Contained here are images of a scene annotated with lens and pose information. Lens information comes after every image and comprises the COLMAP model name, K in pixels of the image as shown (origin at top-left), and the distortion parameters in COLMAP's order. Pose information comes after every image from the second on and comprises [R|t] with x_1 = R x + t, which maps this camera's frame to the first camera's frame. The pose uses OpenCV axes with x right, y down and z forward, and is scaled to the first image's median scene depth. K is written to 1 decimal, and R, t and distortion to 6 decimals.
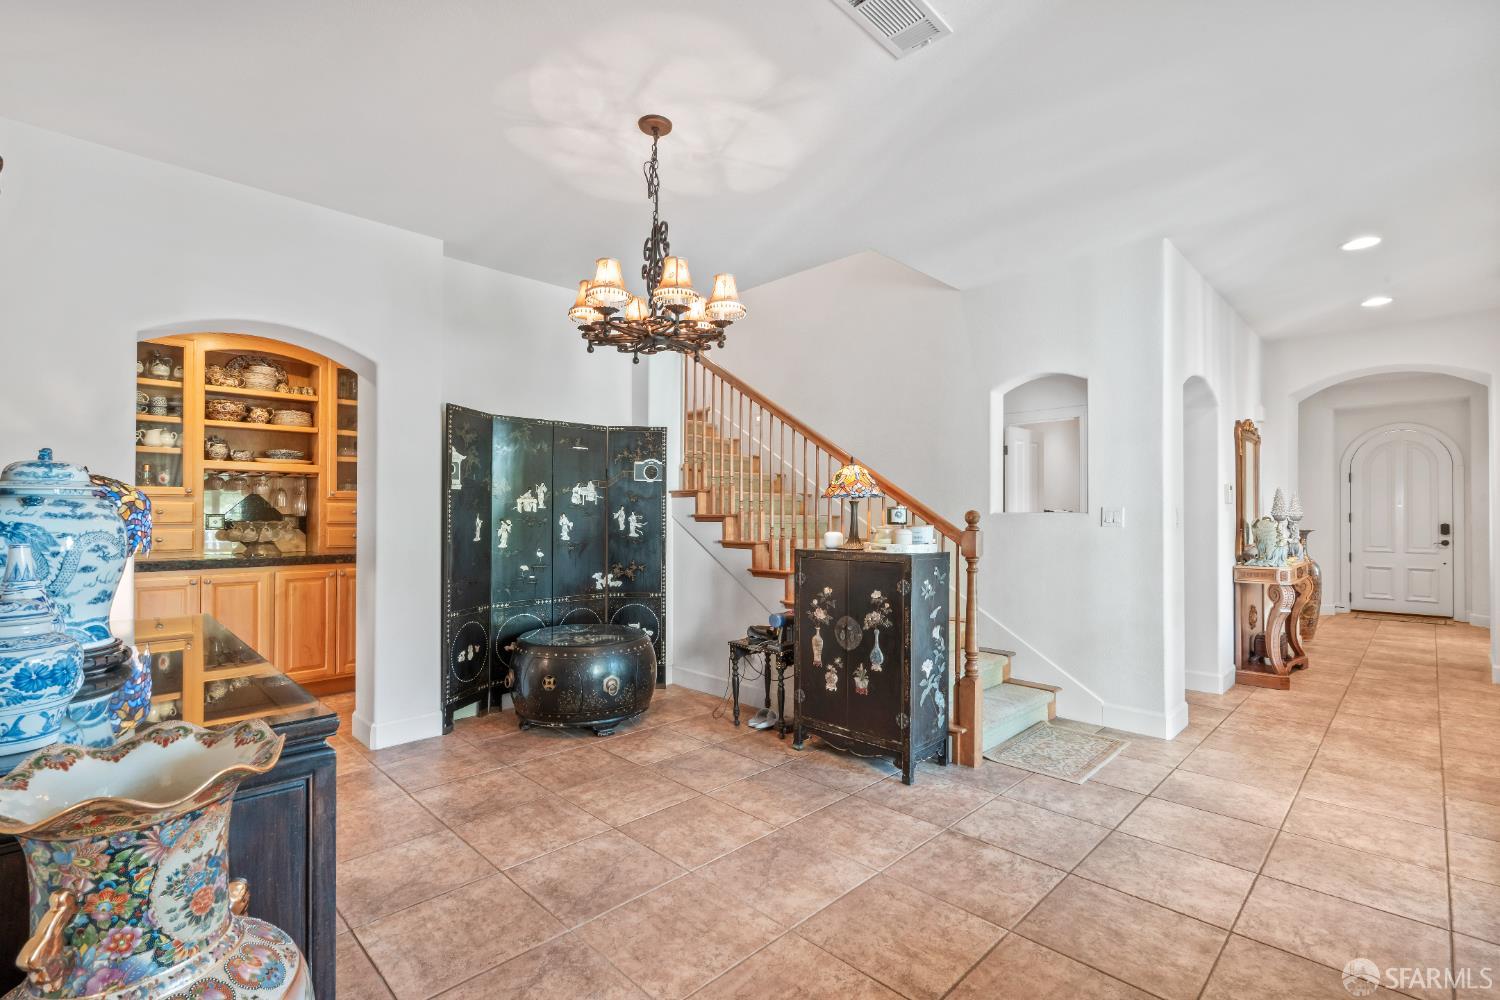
lens RADIAL K [[686.0, 0, 742.7], [0, 686.0, 511.0], [0, 0, 1]] dist [-0.001381, 0.002805]
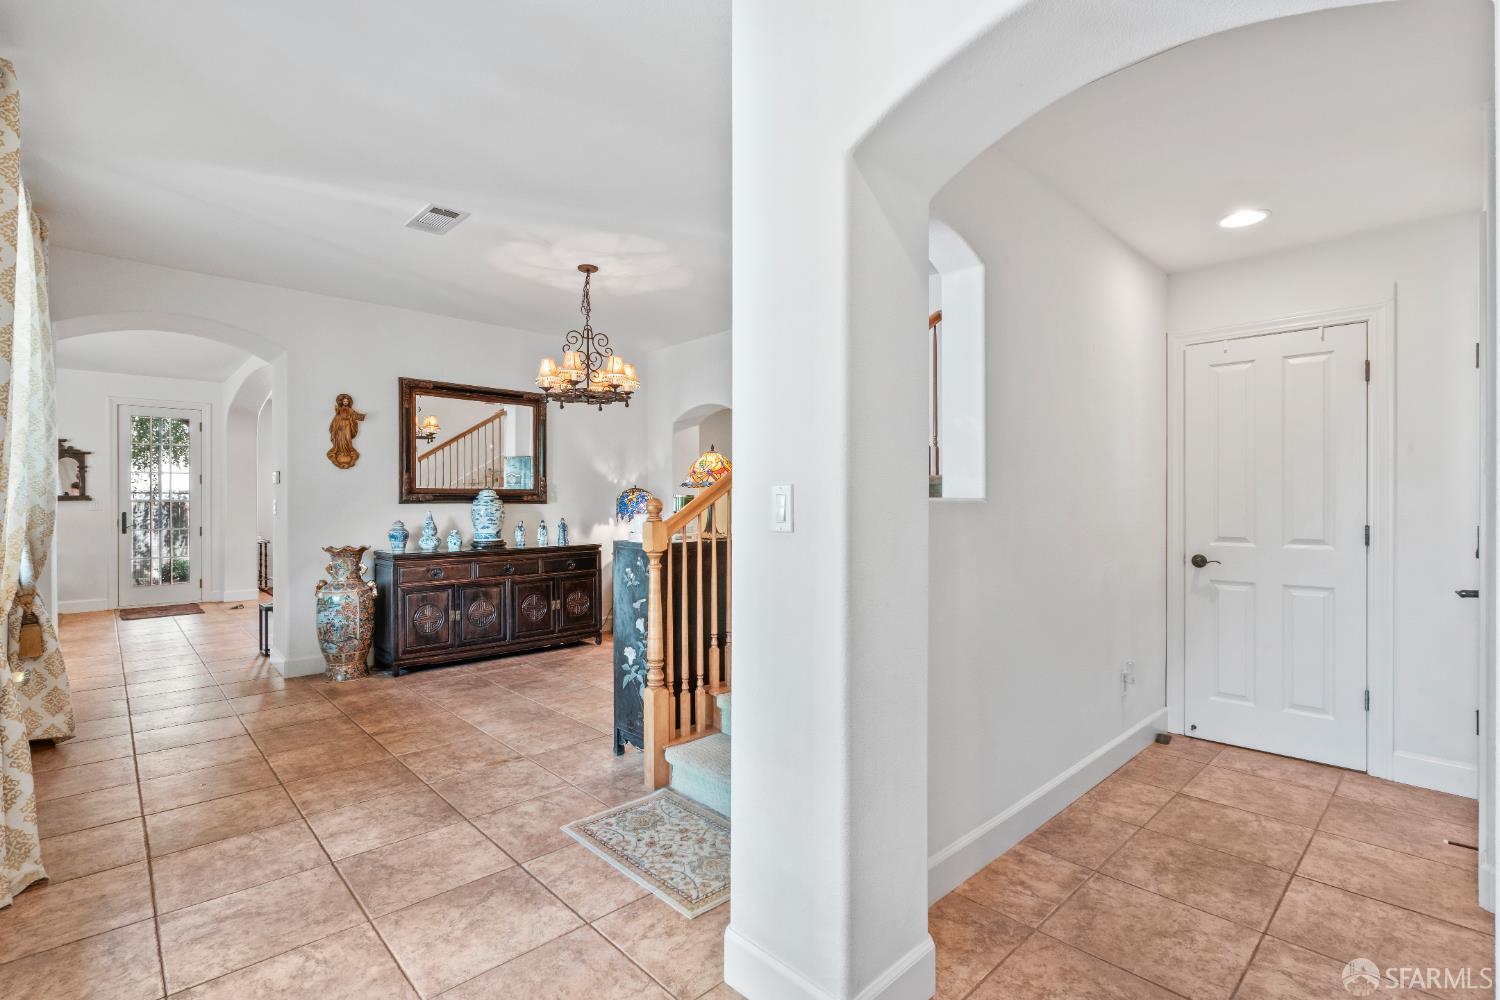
lens RADIAL K [[686.0, 0, 754.6], [0, 686.0, 507.5], [0, 0, 1]] dist [-0.001381, 0.002805]
pose [[-0.023784, 0.003598, -0.999711, 1.591803], [0.009501, 0.999949, 0.003373, 0.011207], [0.999672, -0.009418, -0.023817, 1.507938]]
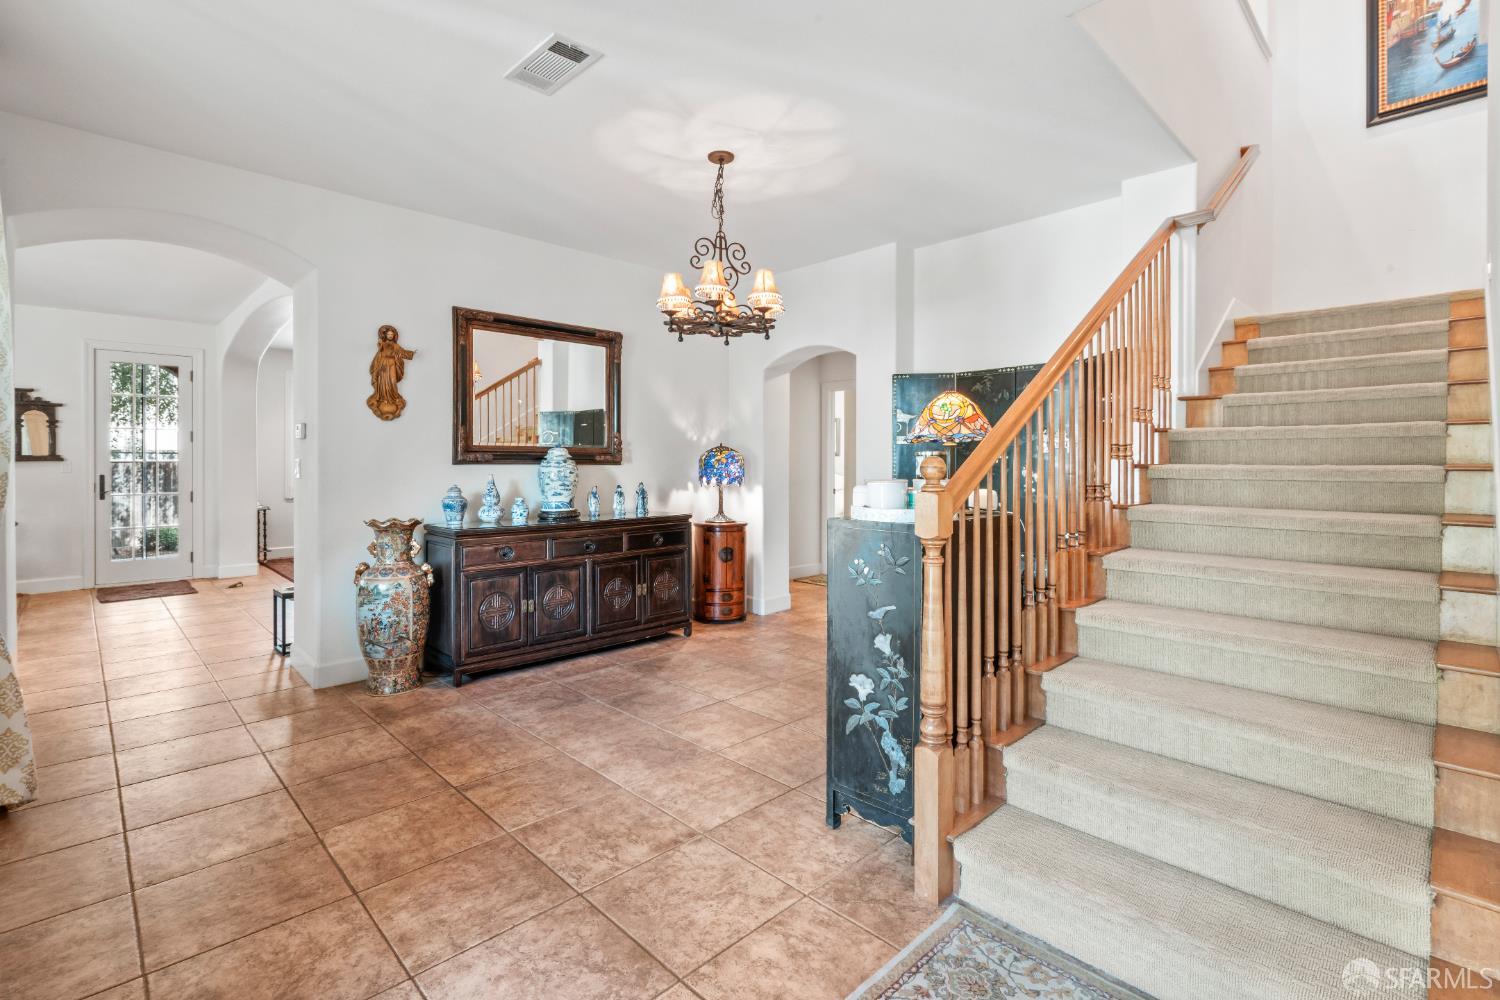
lens RADIAL K [[686.0, 0, 747.3], [0, 686.0, 469.9], [0, 0, 1]] dist [-0.001381, 0.002805]
pose [[-0.009336, 0.004075, -0.999948, 1.196836], [0.008376, 0.999957, 0.003997, 0.008082], [0.999921, -0.008338, -0.009370, 1.112647]]
